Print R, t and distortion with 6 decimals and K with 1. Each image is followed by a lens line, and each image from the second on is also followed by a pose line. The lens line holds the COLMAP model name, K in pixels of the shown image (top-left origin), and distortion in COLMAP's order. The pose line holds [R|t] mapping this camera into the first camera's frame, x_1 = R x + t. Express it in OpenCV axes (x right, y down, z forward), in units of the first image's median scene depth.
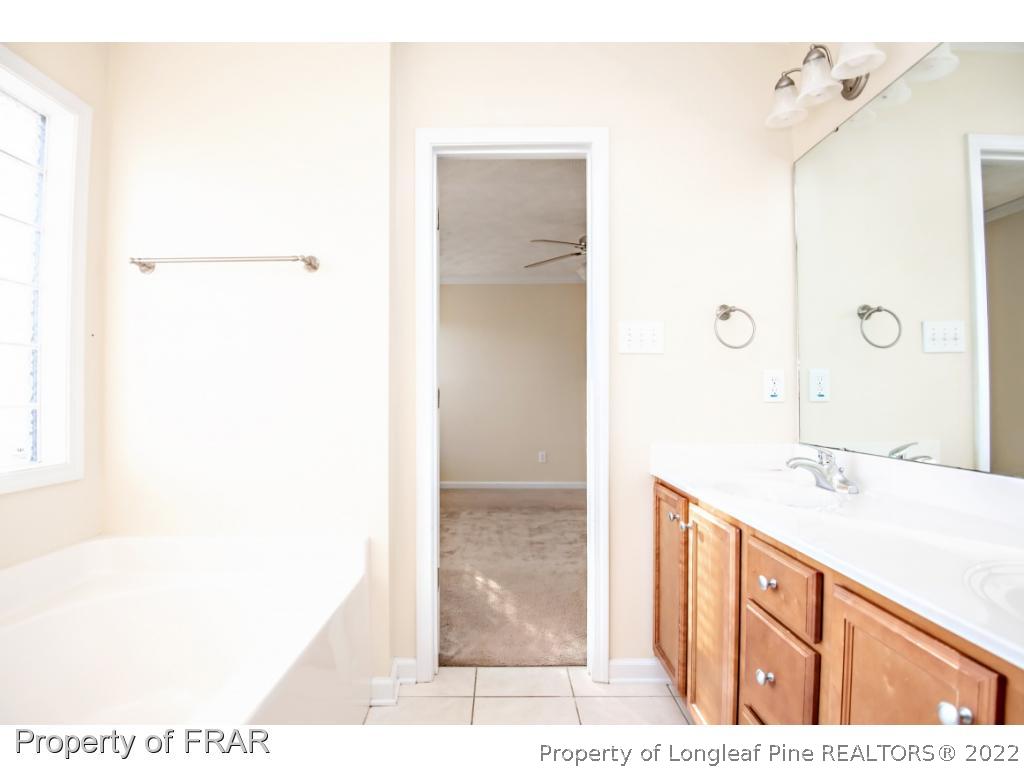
lens RADIAL K [[479.6, 0, 501.1], [0, 479.6, 384.3], [0, 0, 1]] dist [-0.030468, -0.011460]
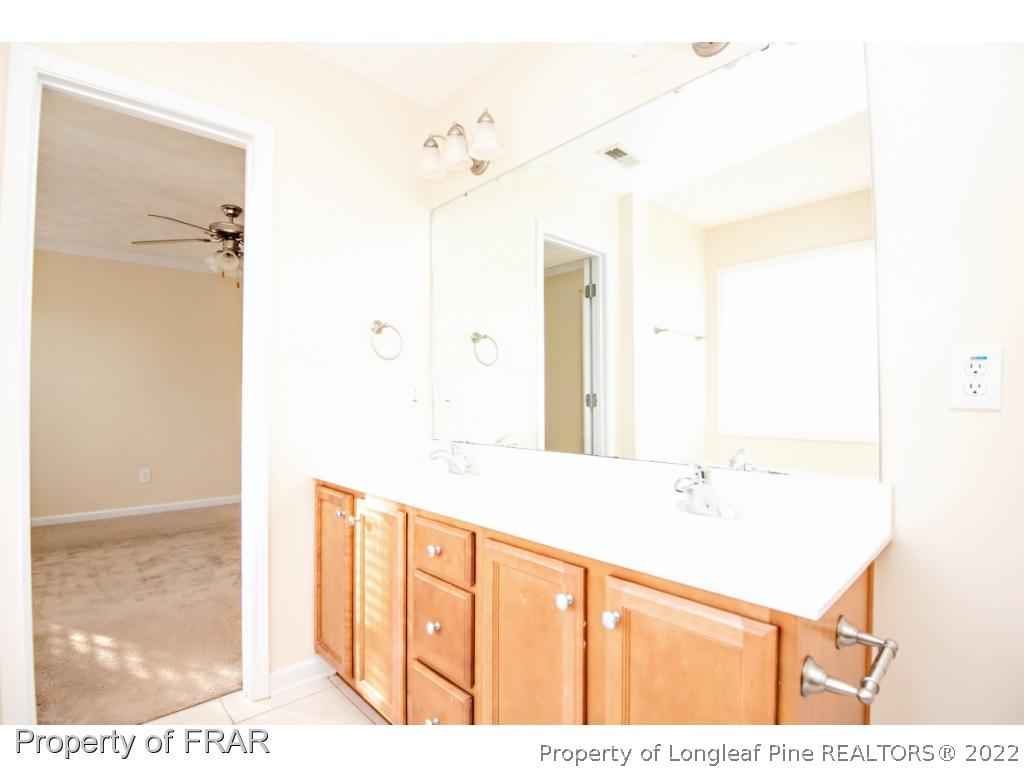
lens RADIAL K [[479.6, 0, 501.1], [0, 479.6, 384.3], [0, 0, 1]] dist [-0.030468, -0.011460]
pose [[0.720884, 0.022237, 0.692699, -0.111942], [-0.013792, 0.999747, -0.017740, 0.000257], [-0.692918, 0.003235, 0.721009, -0.023200]]
